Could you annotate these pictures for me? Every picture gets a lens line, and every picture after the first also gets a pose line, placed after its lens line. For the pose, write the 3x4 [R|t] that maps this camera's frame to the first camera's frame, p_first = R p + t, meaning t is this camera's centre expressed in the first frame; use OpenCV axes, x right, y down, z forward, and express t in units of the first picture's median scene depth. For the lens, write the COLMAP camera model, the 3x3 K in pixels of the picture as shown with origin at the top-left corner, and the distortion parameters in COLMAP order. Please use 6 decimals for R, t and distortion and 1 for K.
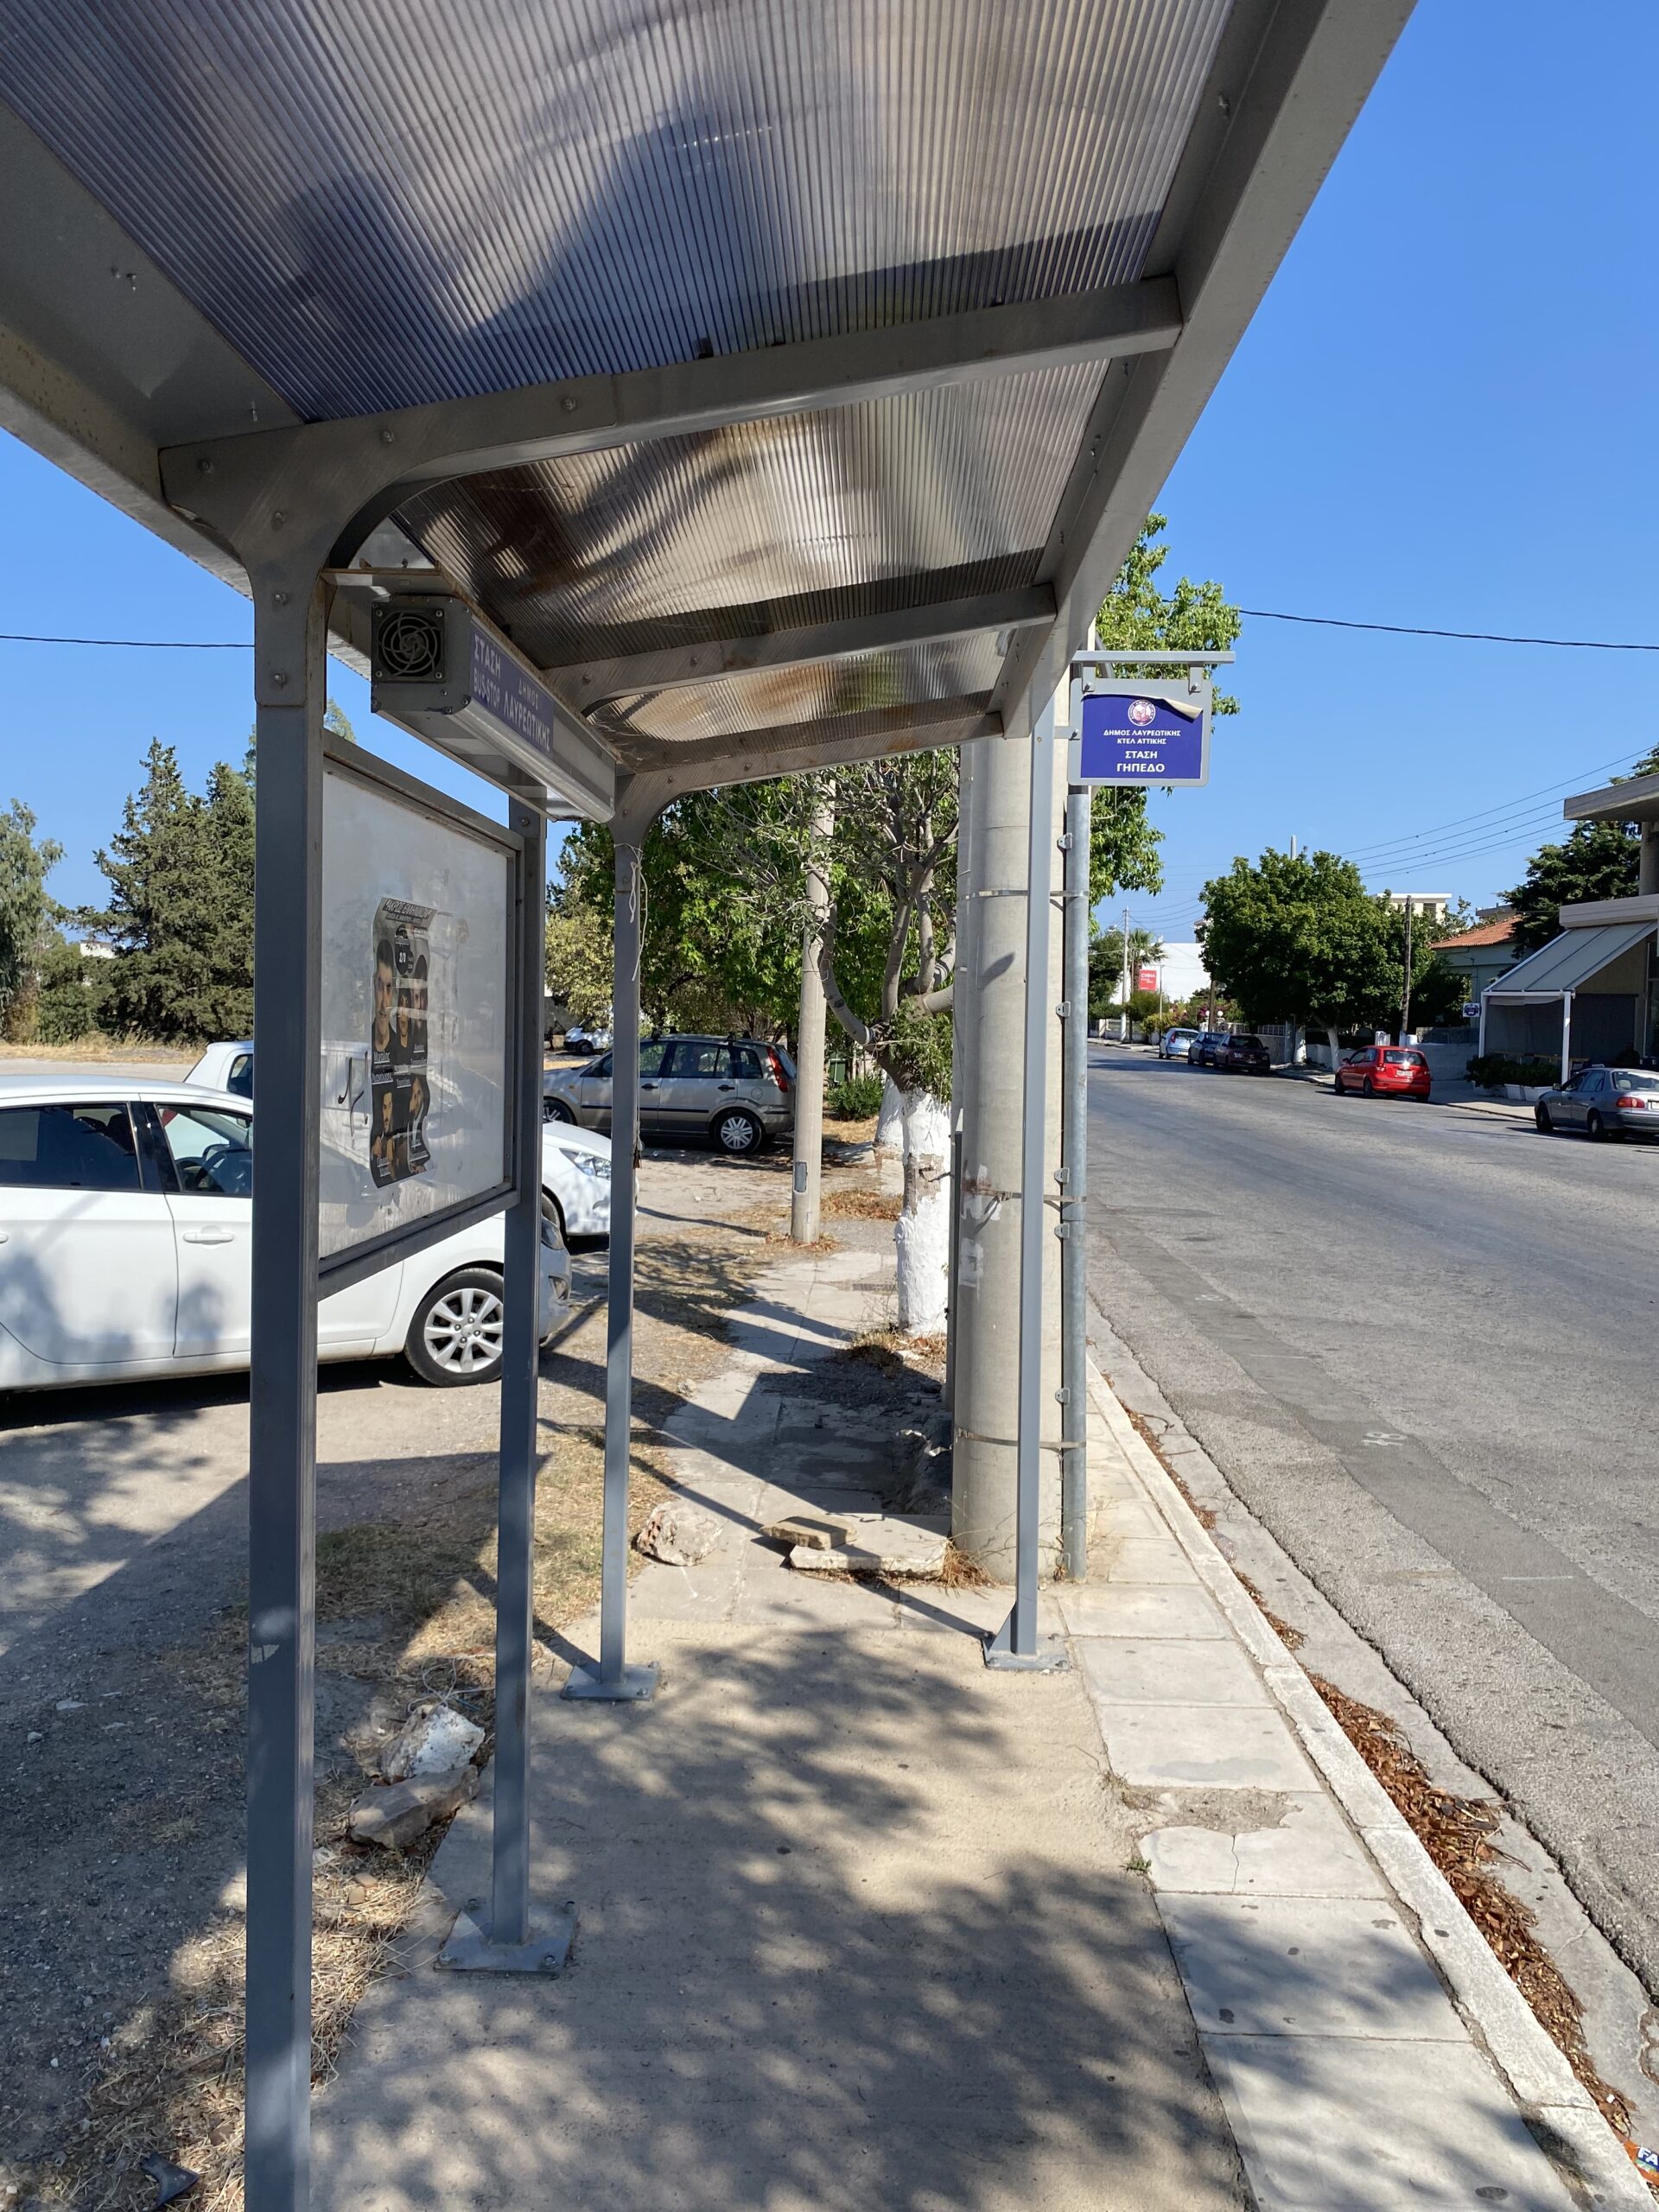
lens RADIAL K [[1681.7, 0, 849.4], [0, 1681.7, 1060.2], [0, 0, 1]] dist [0.049936, 0.000036]
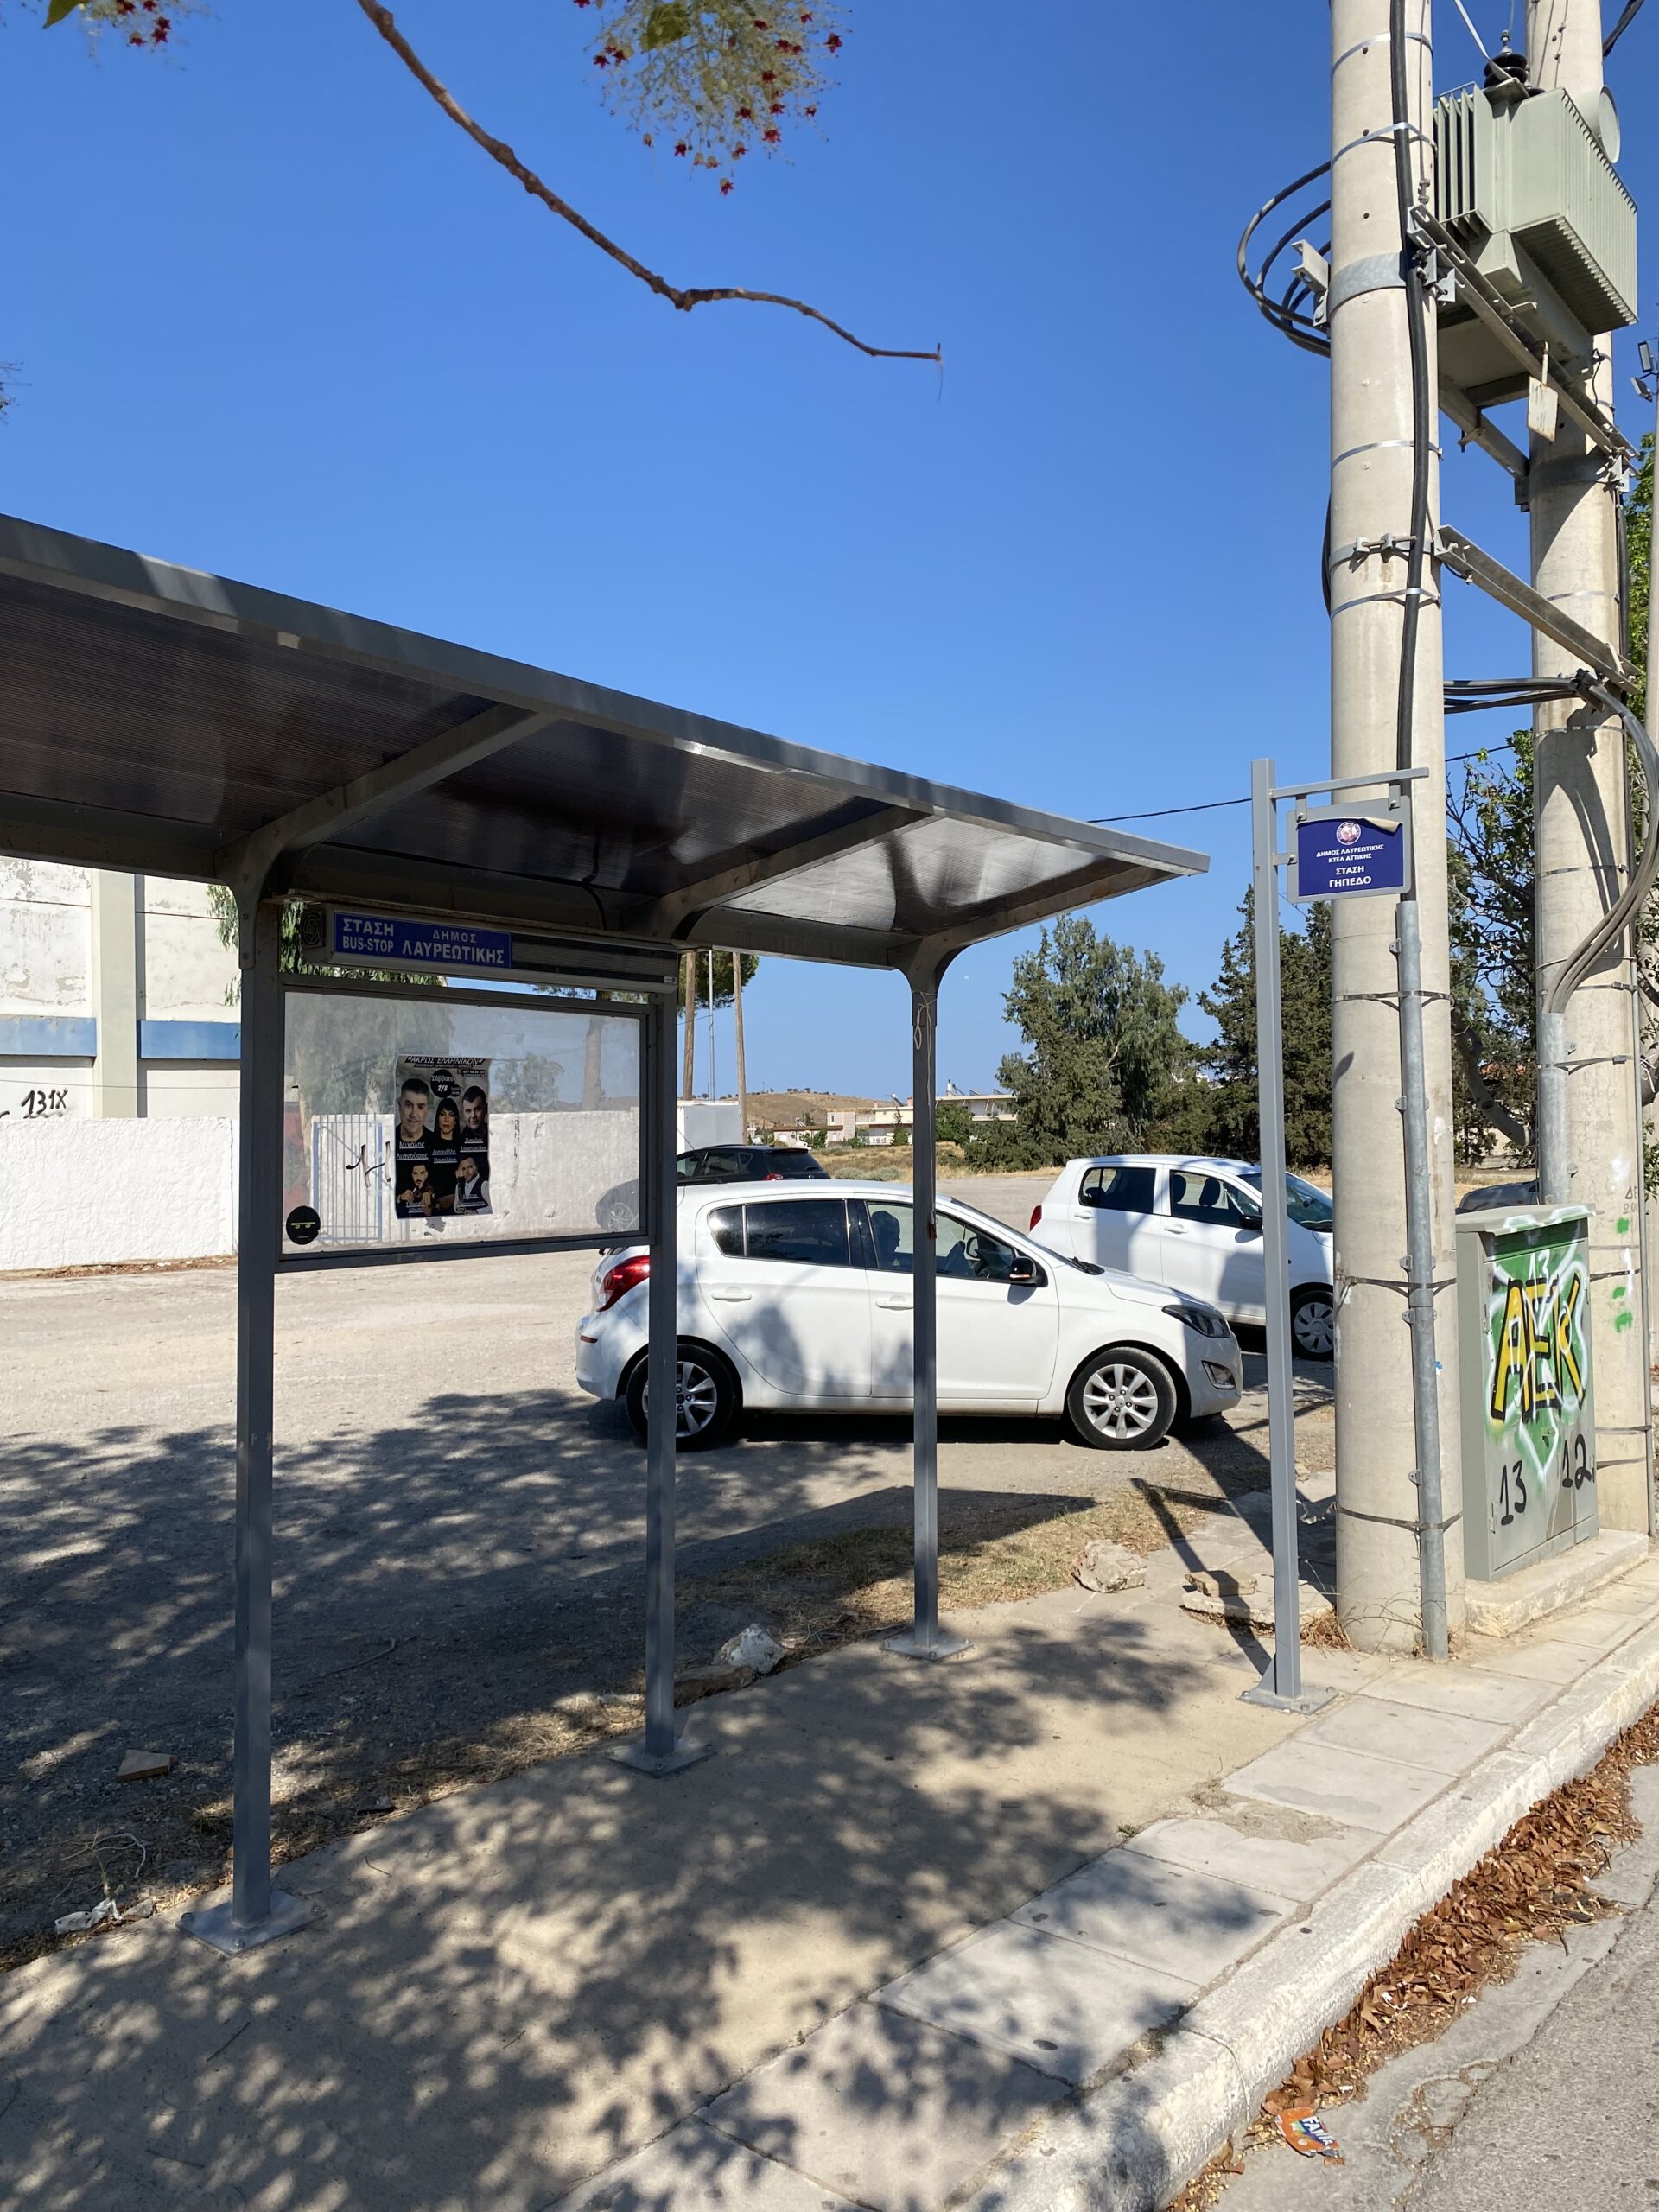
lens RADIAL K [[1688.1, 0, 830.7], [0, 1688.1, 1052.9], [0, 0, 1]] dist [0.004176, -0.004908]
pose [[0.778377, -0.054070, -0.625464, 0.531907], [0.005360, 0.996820, -0.079503, 0.020328], [0.627774, 0.058530, 0.776192, -0.050716]]
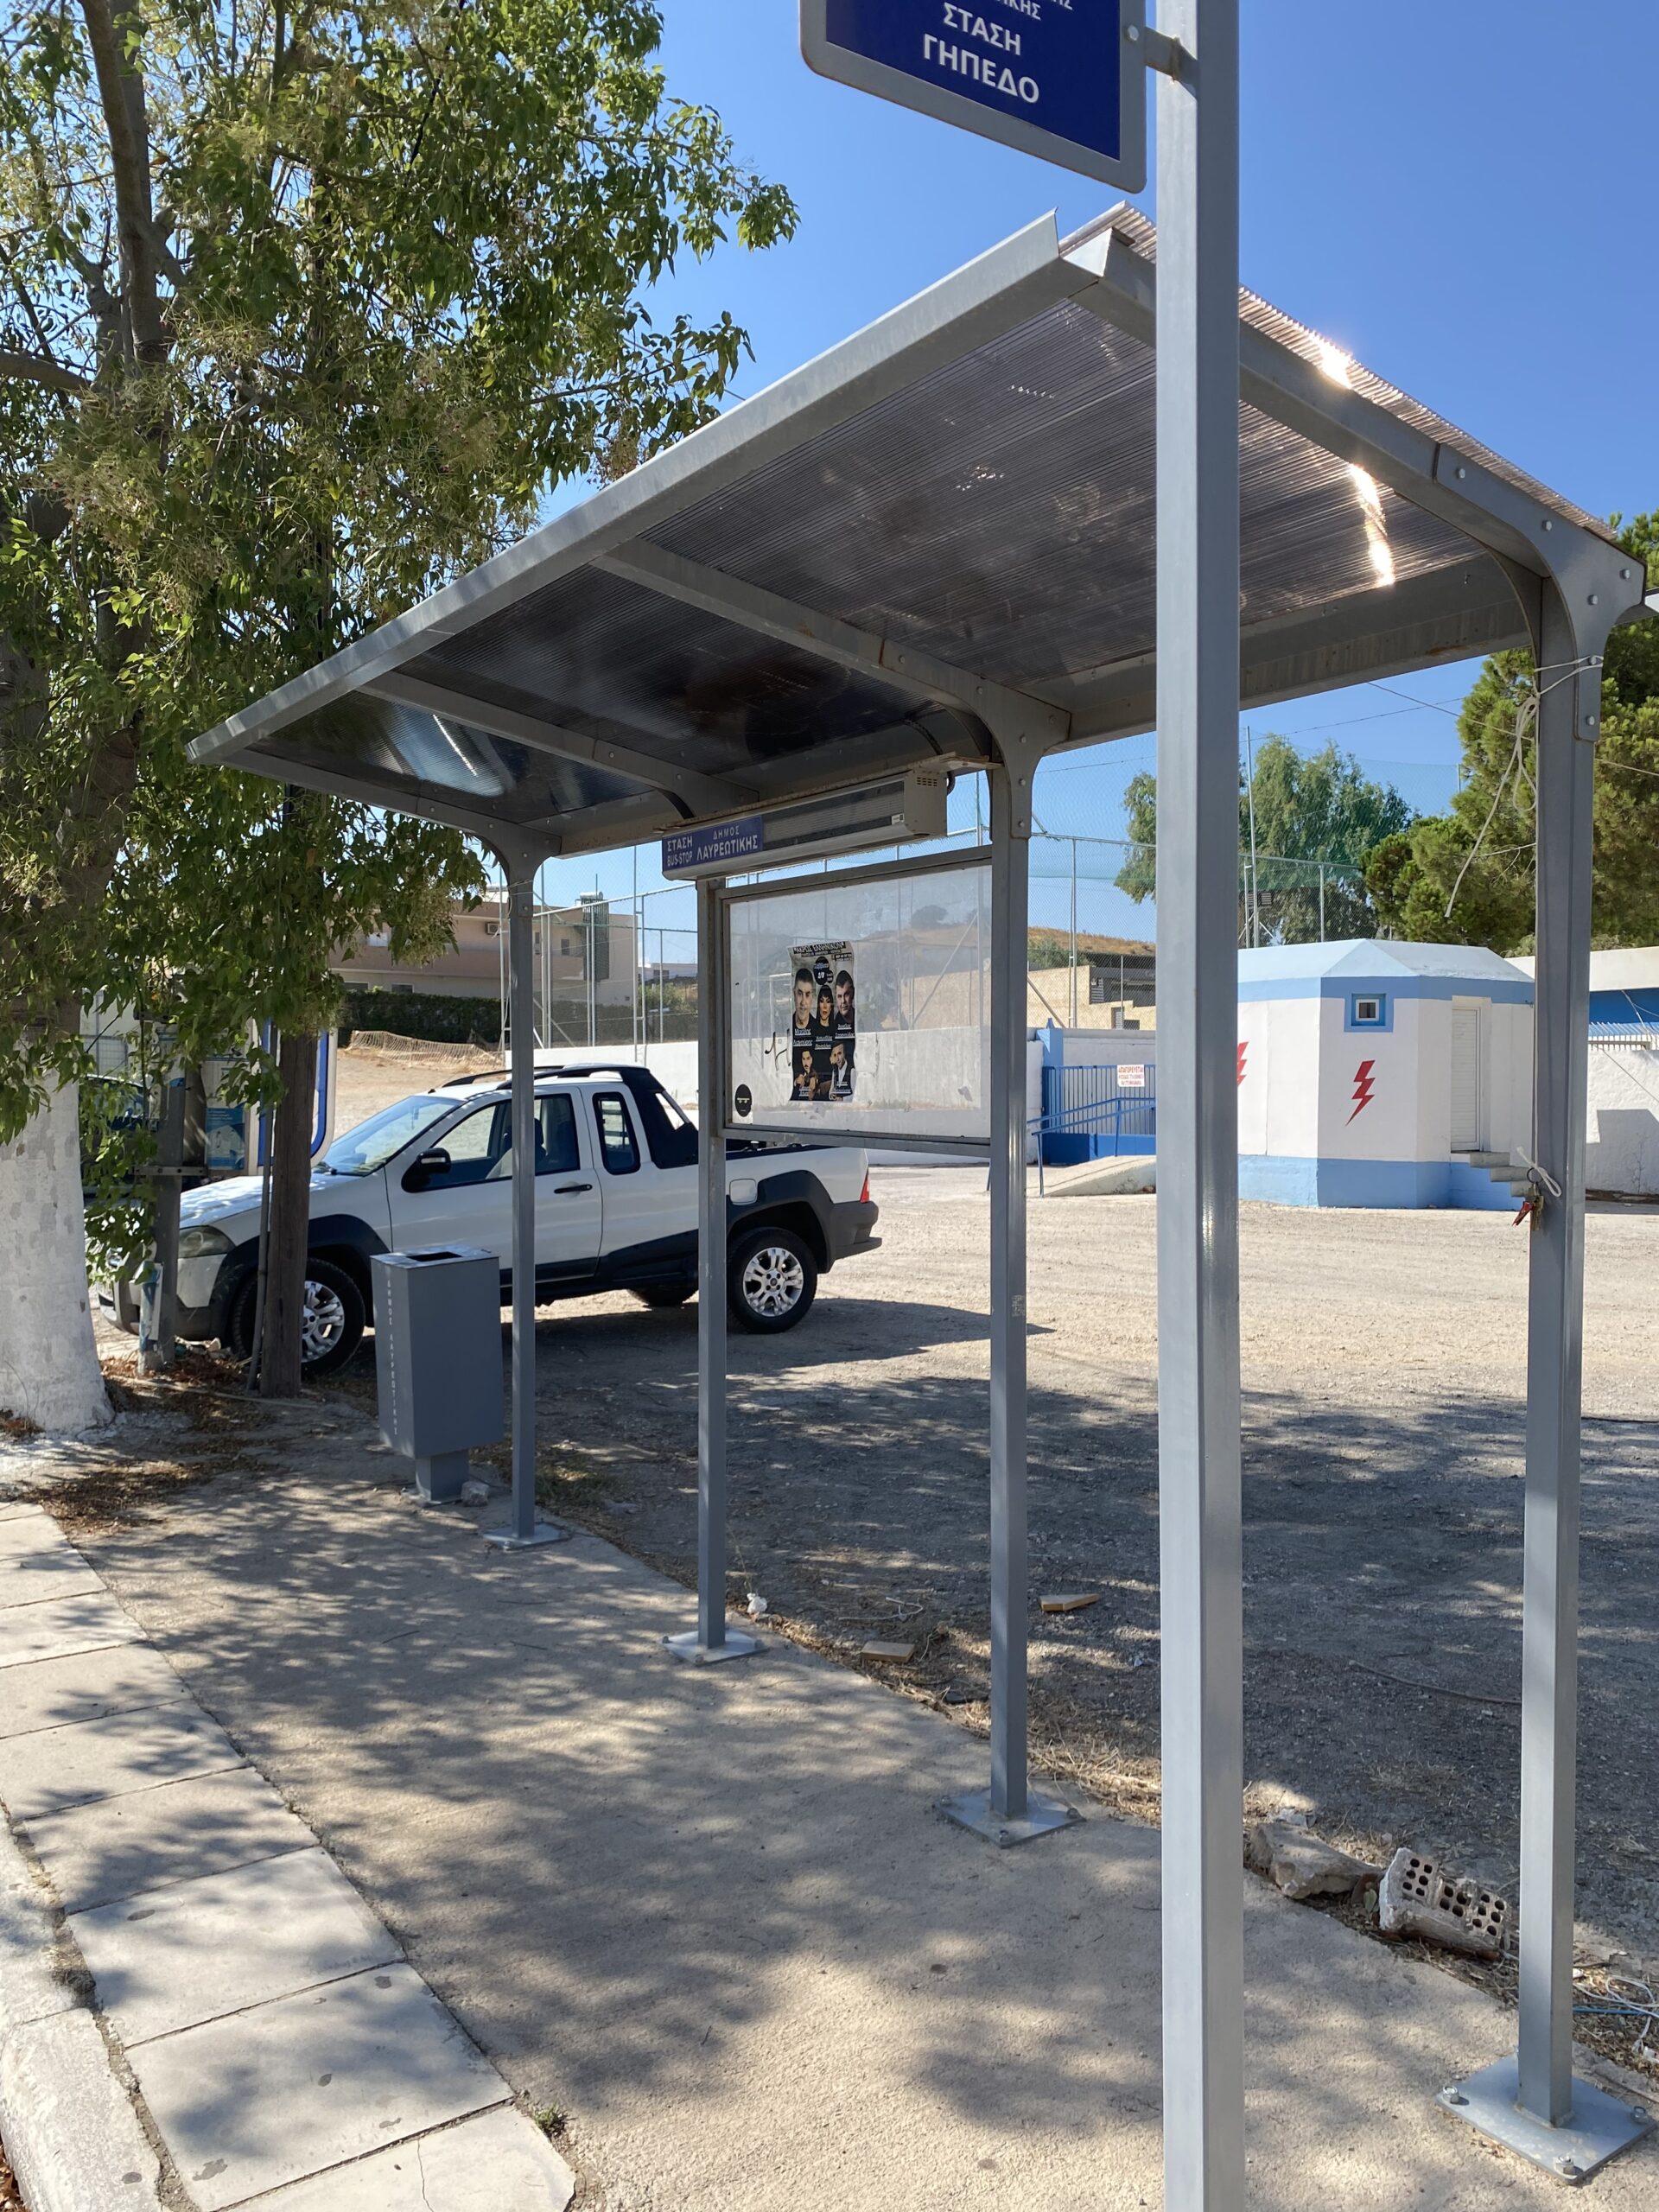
lens RADIAL K [[1663.1, 0, 830.5], [0, 1663.1, 1083.1], [0, 0, 1]] dist [-0.000104, -0.006265]
pose [[-0.819457, -0.015374, -0.572934, 0.335713], [-0.030401, 0.999399, 0.016664, 0.010460], [0.572334, 0.031074, -0.819432, 1.129597]]
